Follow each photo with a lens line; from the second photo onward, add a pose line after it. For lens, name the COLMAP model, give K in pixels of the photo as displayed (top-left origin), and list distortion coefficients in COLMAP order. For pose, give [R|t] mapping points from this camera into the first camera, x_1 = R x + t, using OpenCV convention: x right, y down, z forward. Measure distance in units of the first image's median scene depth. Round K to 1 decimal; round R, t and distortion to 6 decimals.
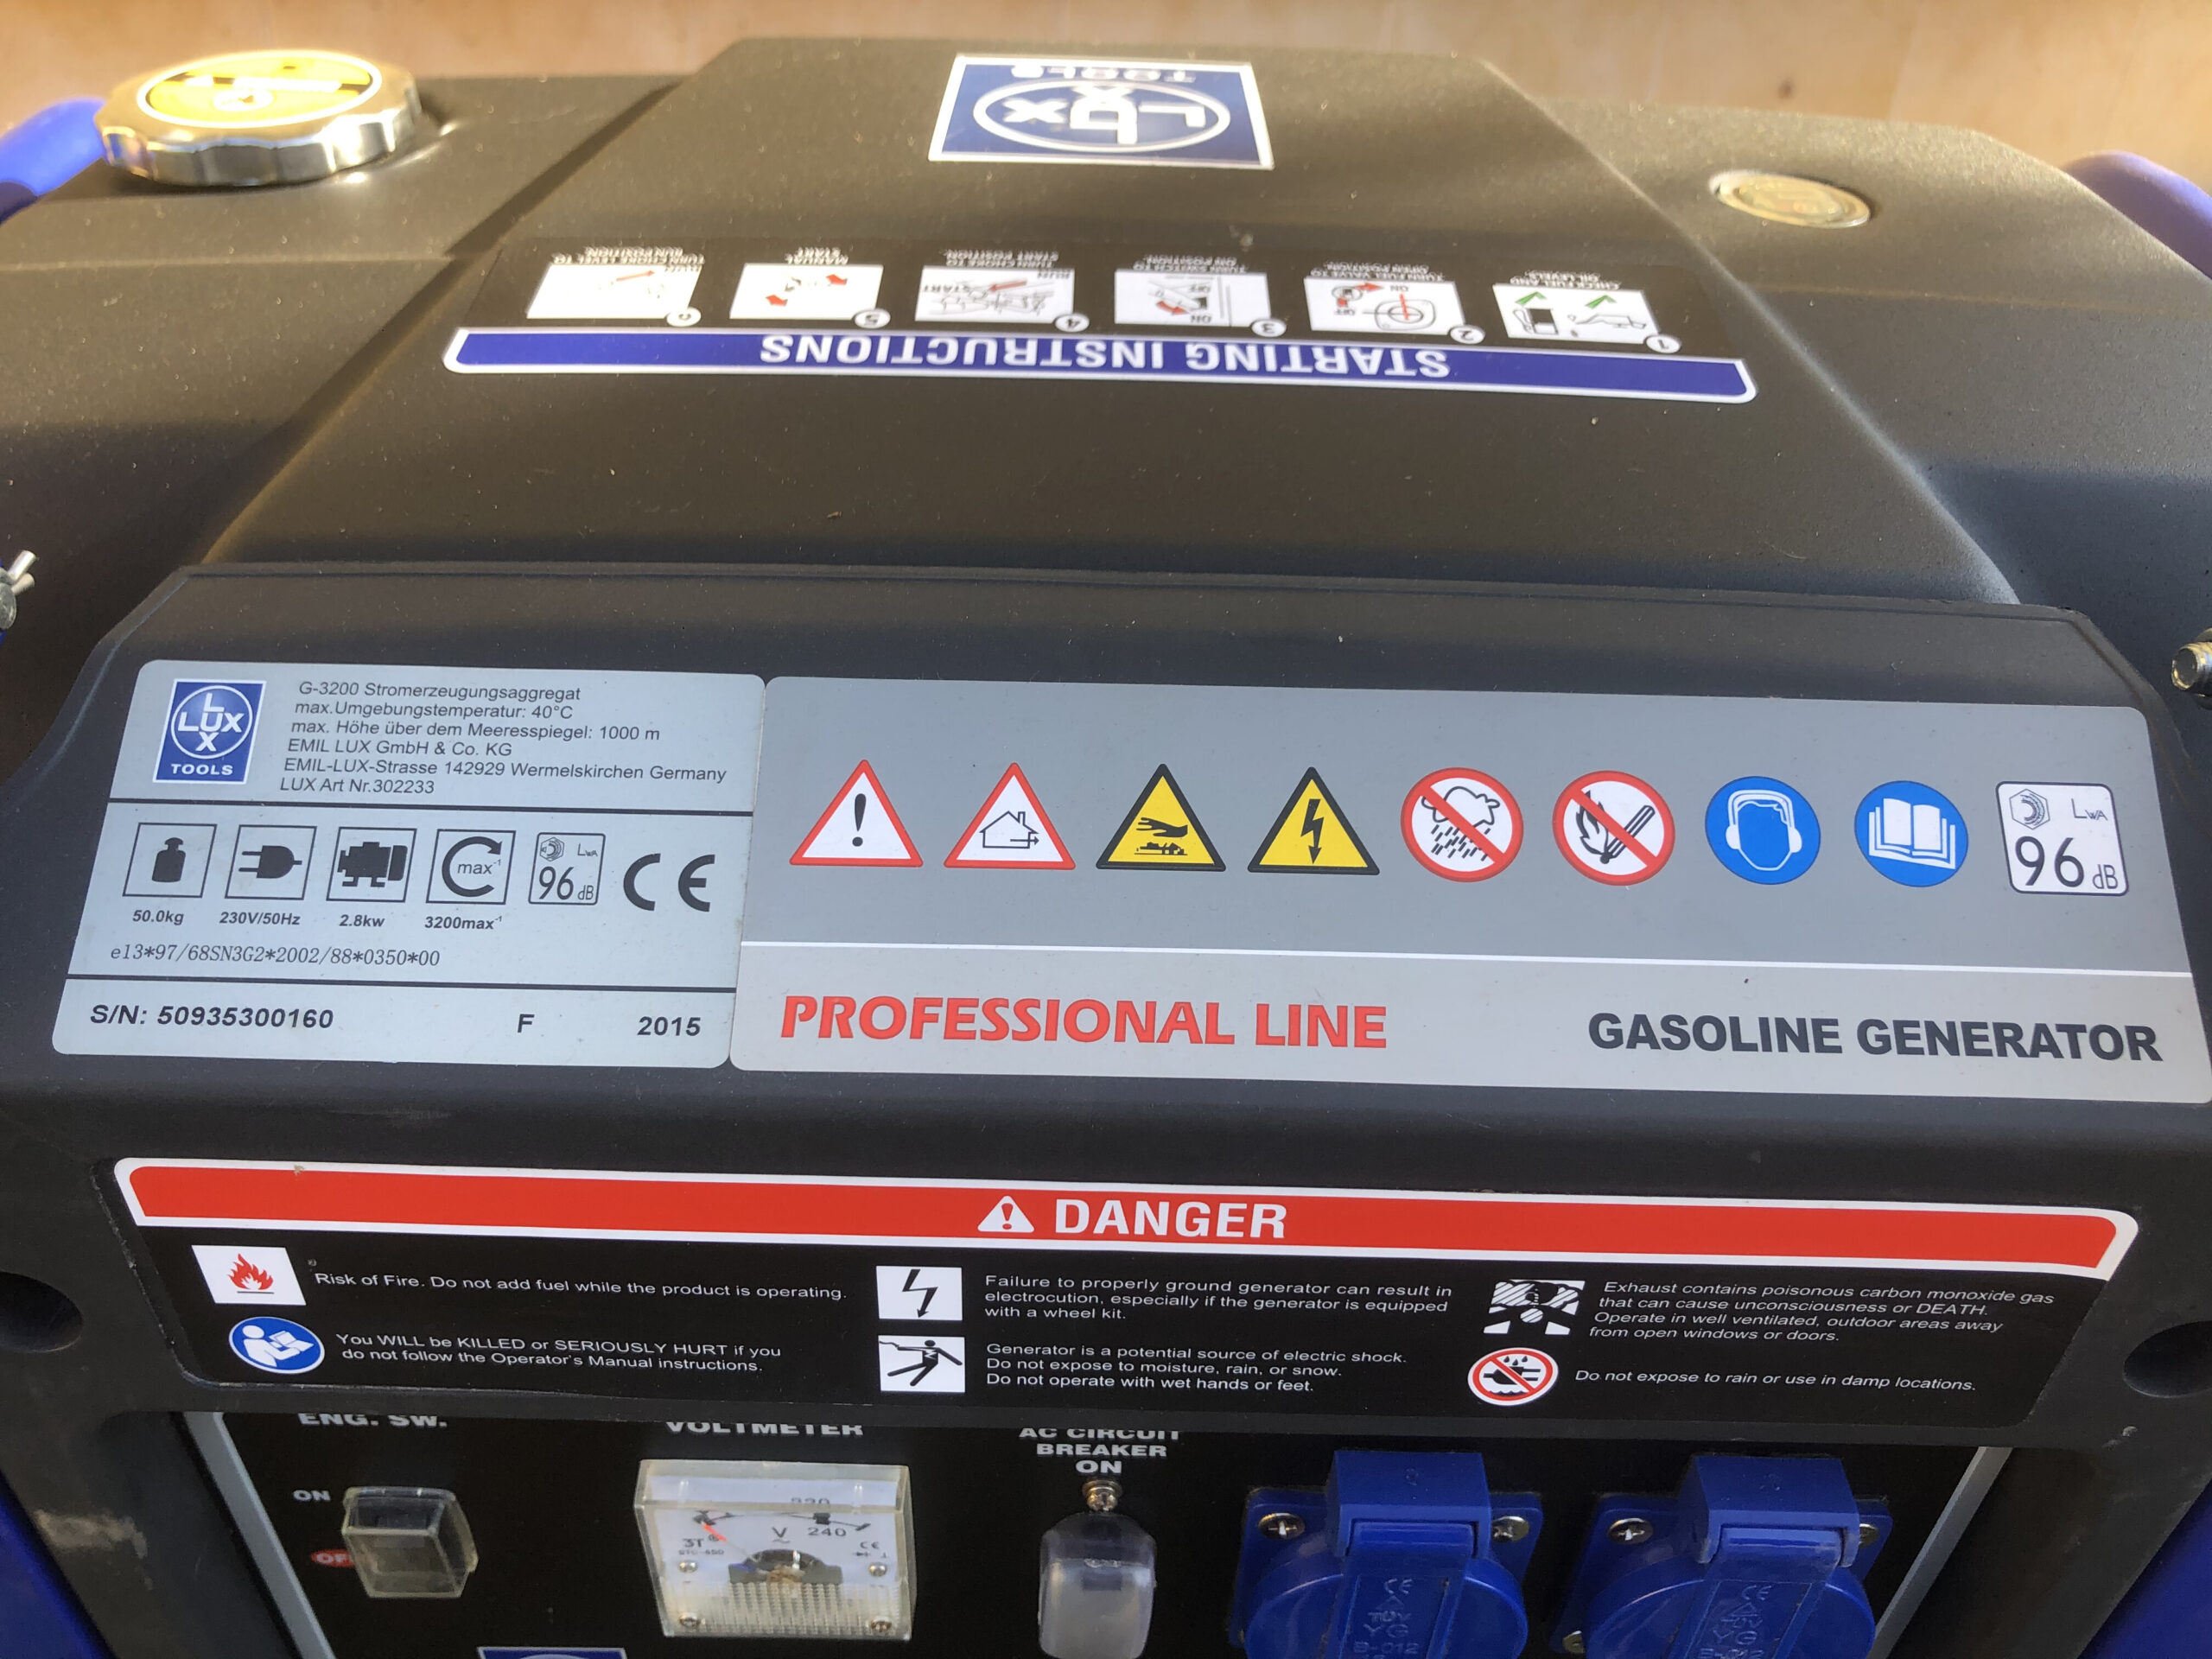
lens RADIAL K [[1961.5, 0, 1102.2], [0, 1961.5, 829.4], [0, 0, 1]] dist [0.013448, -0.012072]
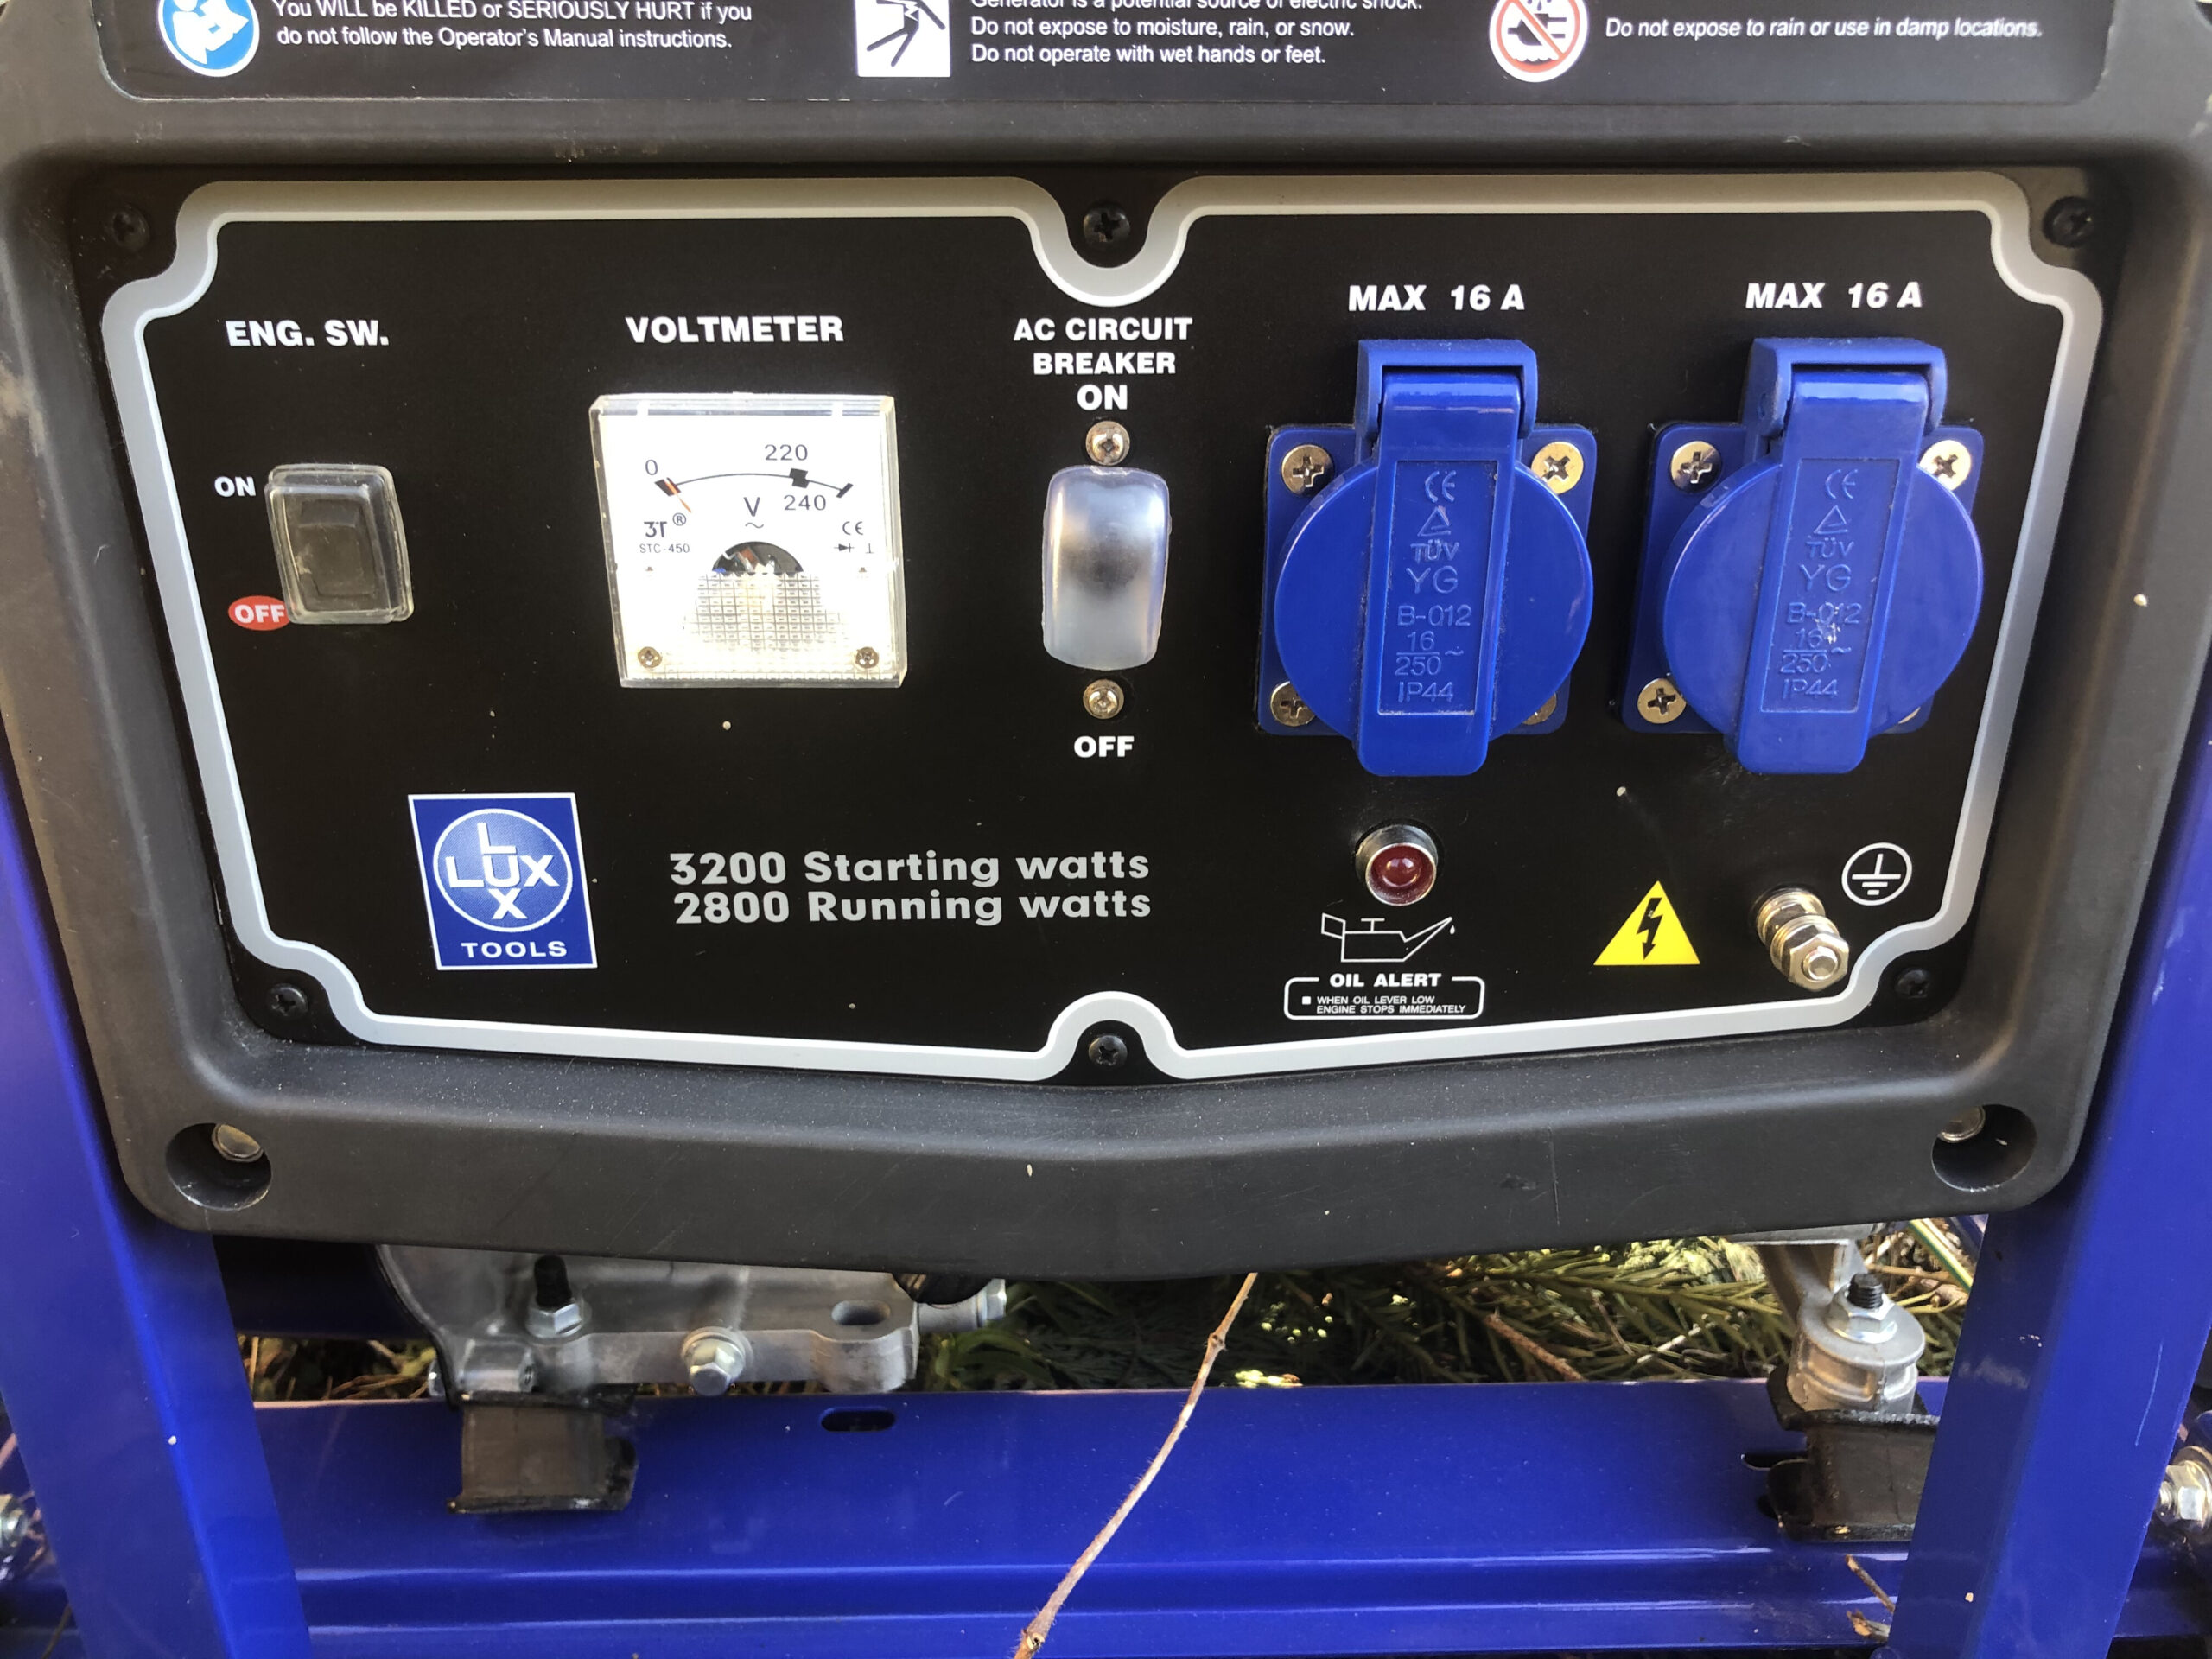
lens RADIAL K [[1961.5, 0, 1102.2], [0, 1961.5, 829.4], [0, 0, 1]] dist [0.013448, -0.012072]
pose [[0.999244, -0.038639, 0.004374, -0.015867], [0.038435, 0.964297, -0.262021, 0.885355], [0.005906, 0.261991, 0.965052, 0.202584]]
